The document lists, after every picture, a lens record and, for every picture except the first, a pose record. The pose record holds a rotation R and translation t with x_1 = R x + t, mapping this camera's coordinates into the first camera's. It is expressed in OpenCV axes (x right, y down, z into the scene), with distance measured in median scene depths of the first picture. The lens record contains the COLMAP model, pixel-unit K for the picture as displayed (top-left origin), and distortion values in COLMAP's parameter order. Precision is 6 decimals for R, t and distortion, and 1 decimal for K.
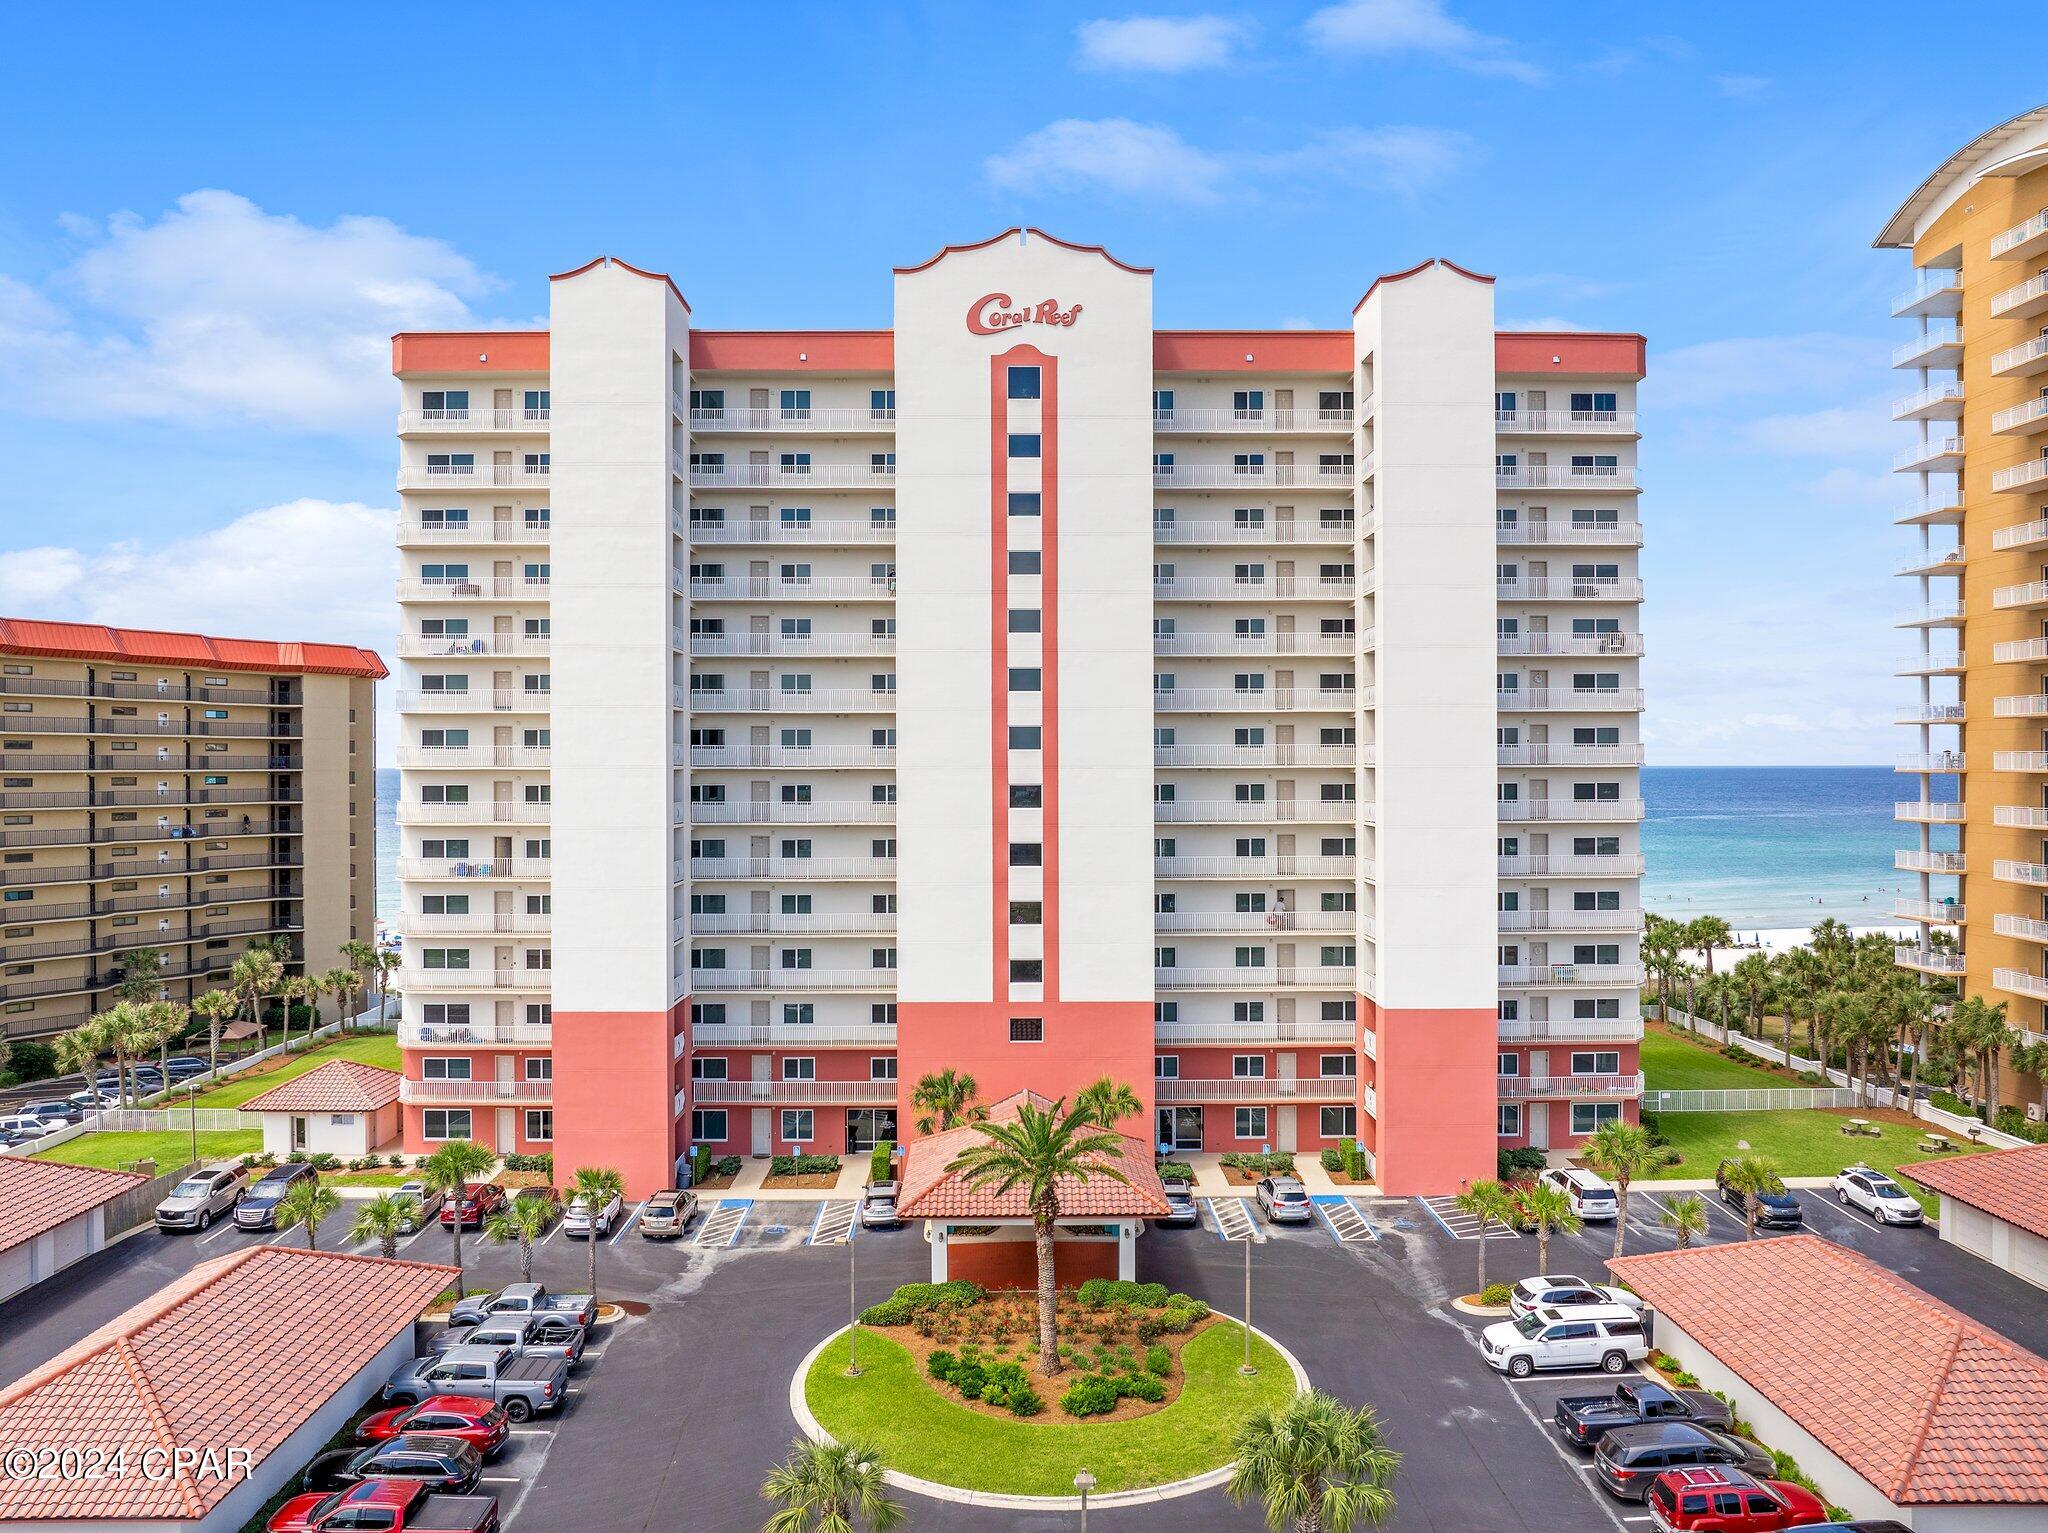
lens RADIAL K [[1446.1, 0, 1021.6], [0, 1446.1, 779.2], [0, 0, 1]] dist [-0.033085, -0.002139]
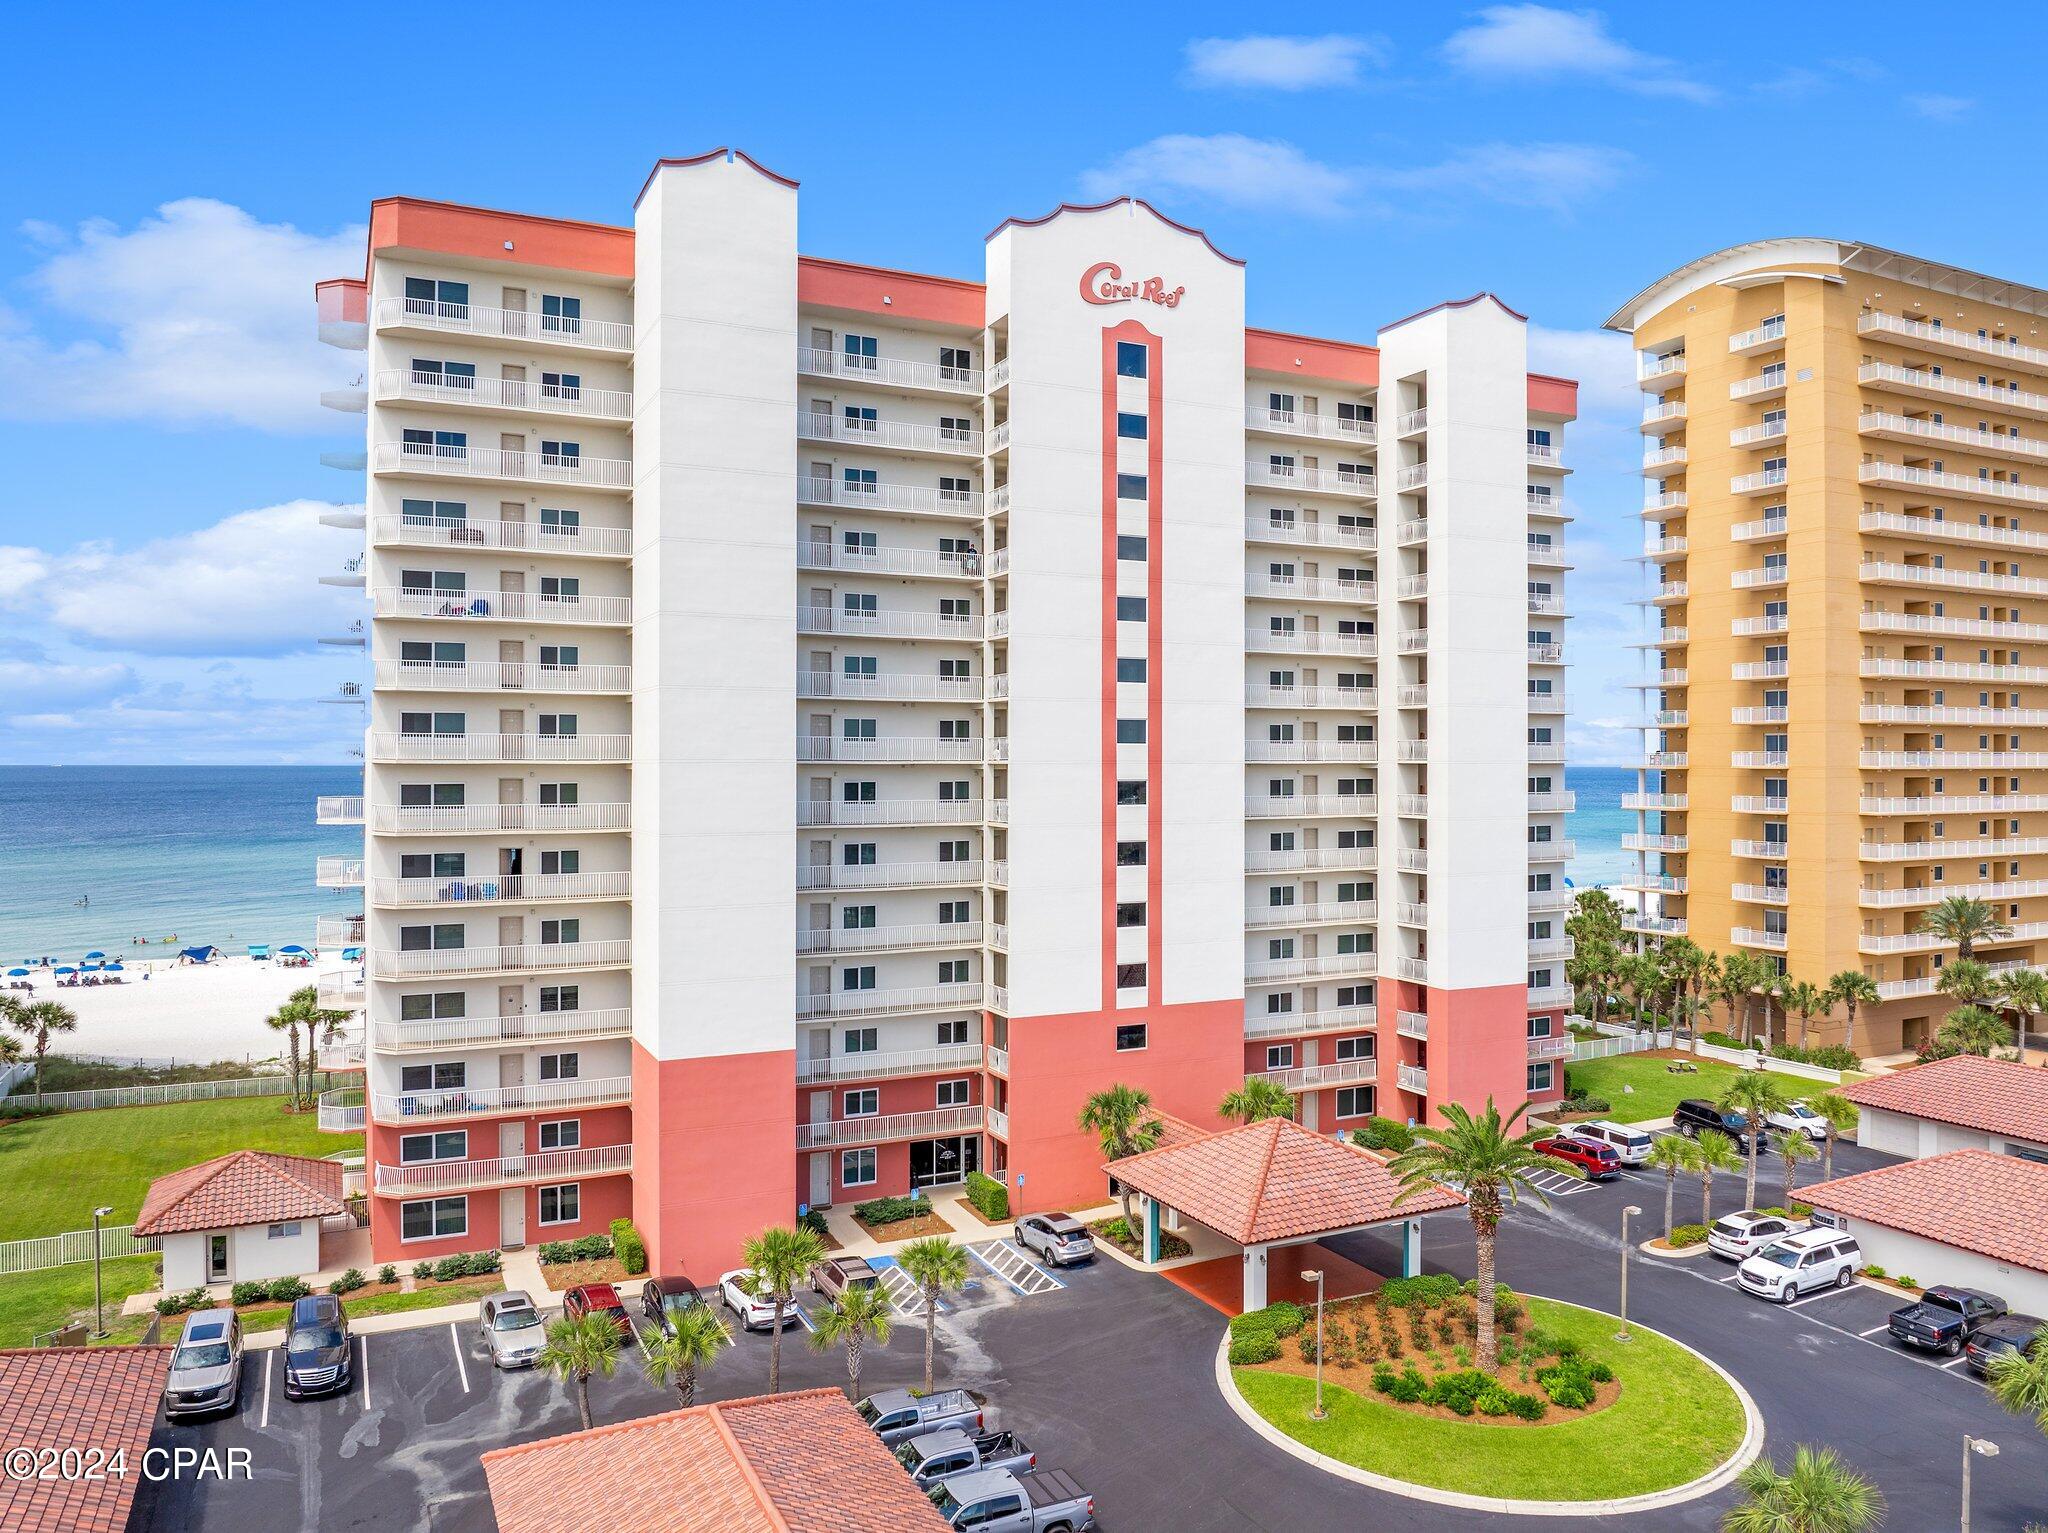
lens RADIAL K [[1443.8, 0, 1033.5], [0, 1443.8, 769.5], [0, 0, 1]] dist [-0.035117, 0.000806]
pose [[0.902960, 0.000076, 0.429725, -0.467008], [0.002343, 0.999984, -0.005101, 0.001240], [-0.429718, 0.005613, 0.902946, 0.168023]]
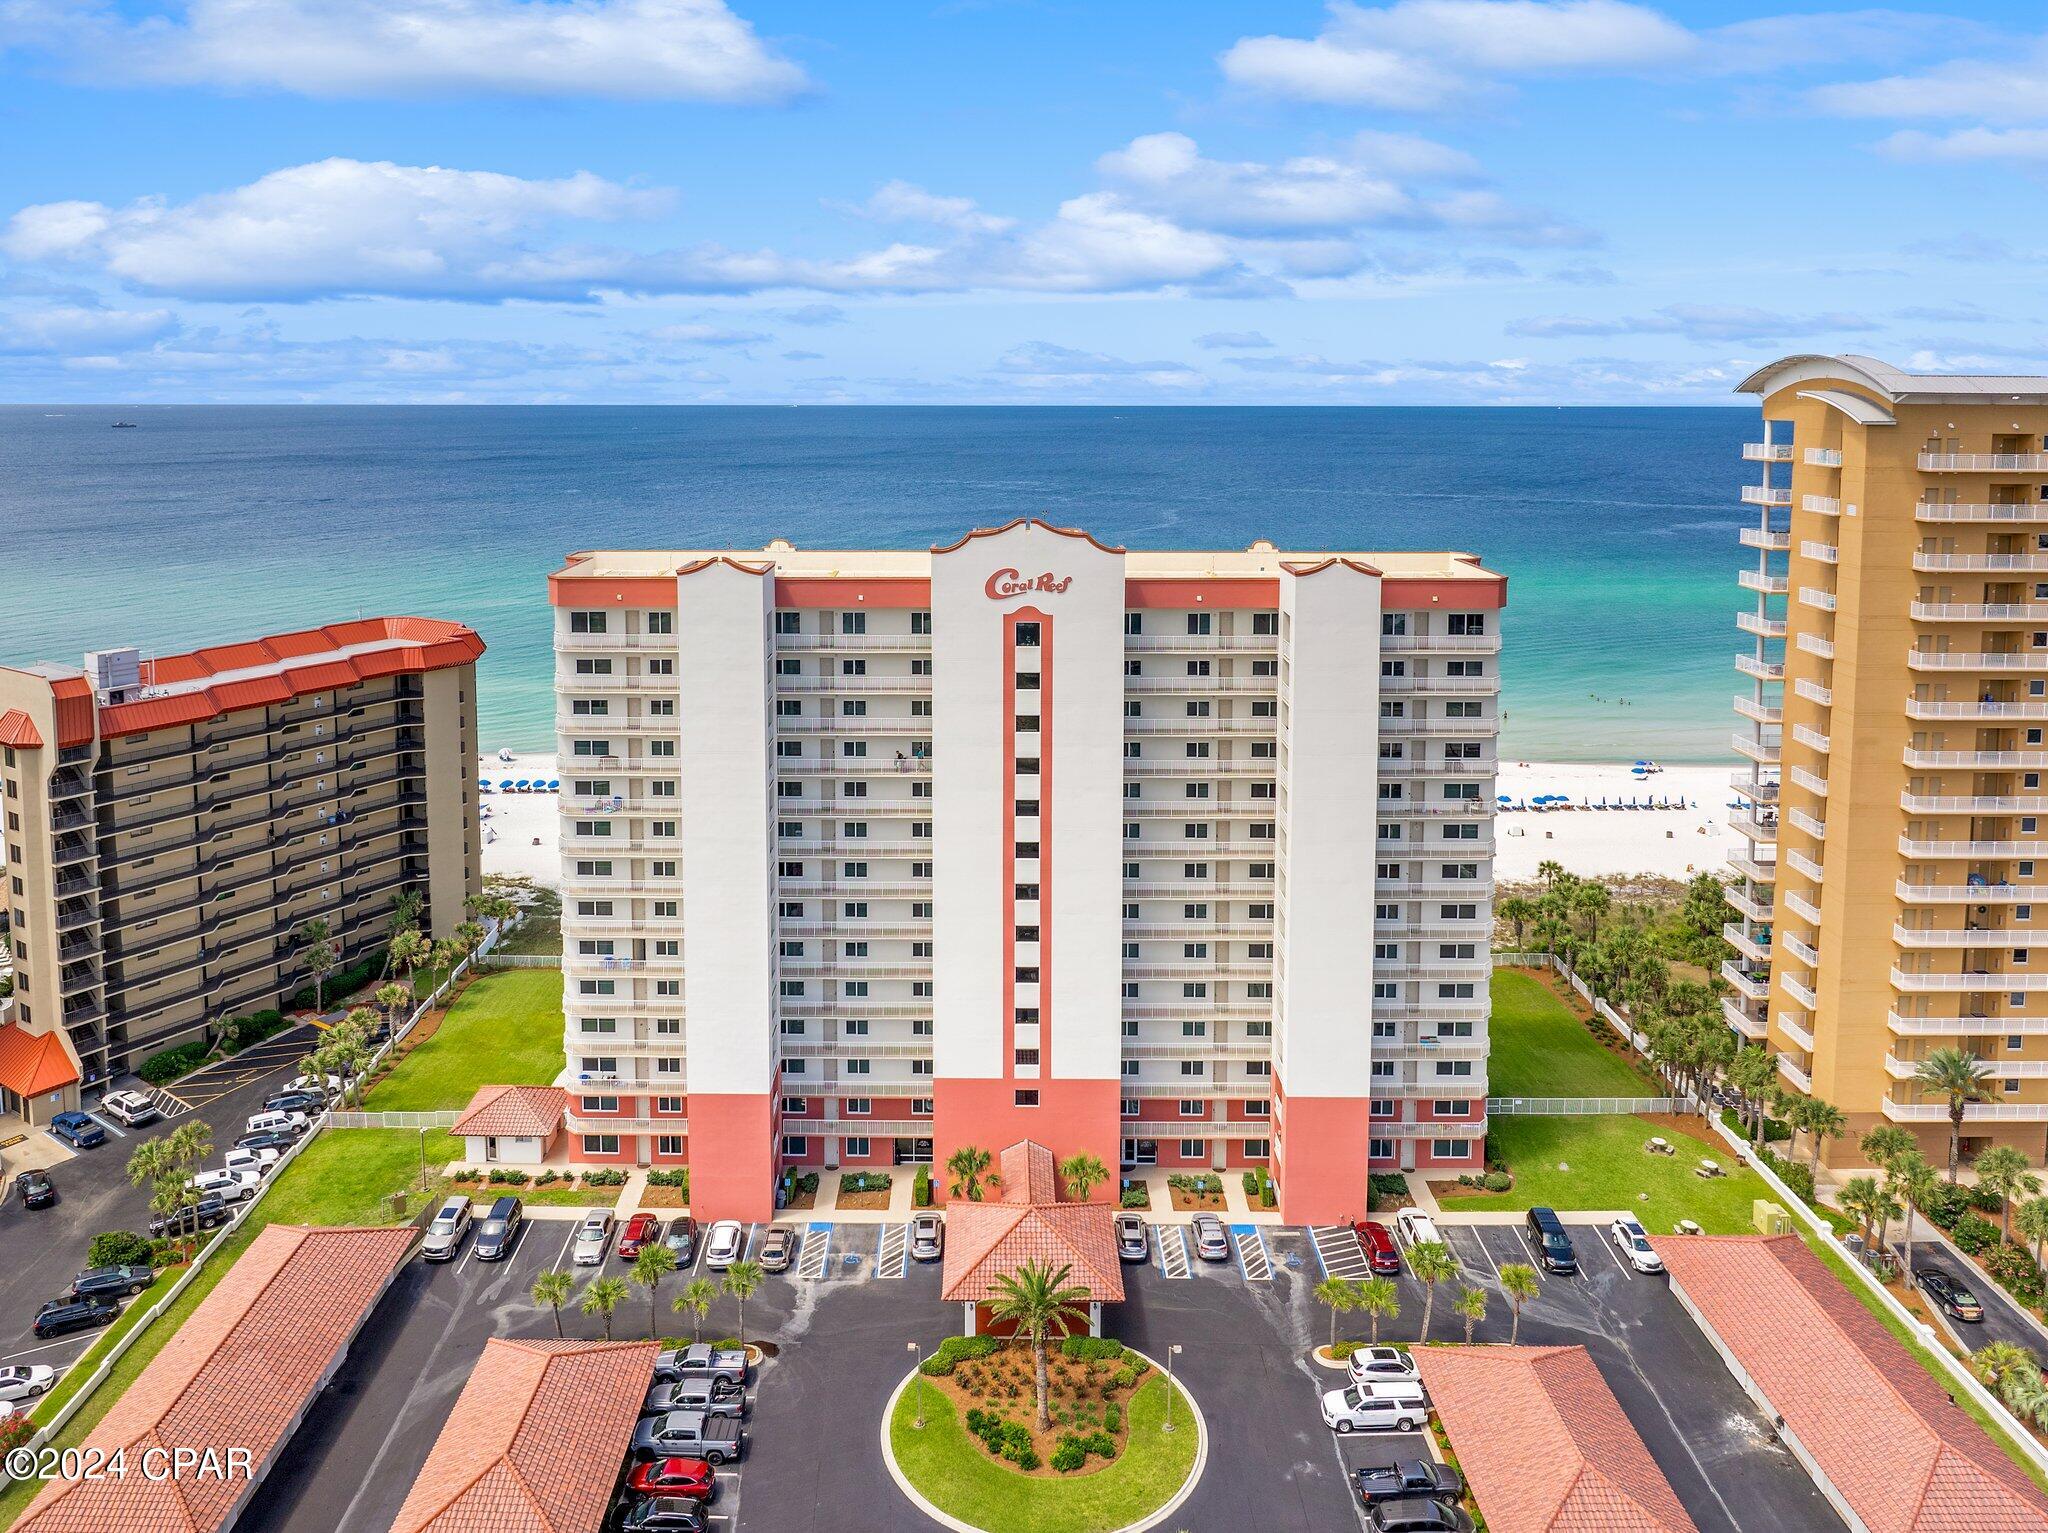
lens RADIAL K [[1515.7, 0, 976.0], [0, 1515.7, 532.0], [0, 0, 1]] dist [-0.021181, -0.002985]
pose [[0.999700, 0.003965, -0.024172, -0.012760], [-0.001861, 0.996253, 0.086464, -0.490482], [0.024424, -0.086393, 0.995962, -0.390123]]
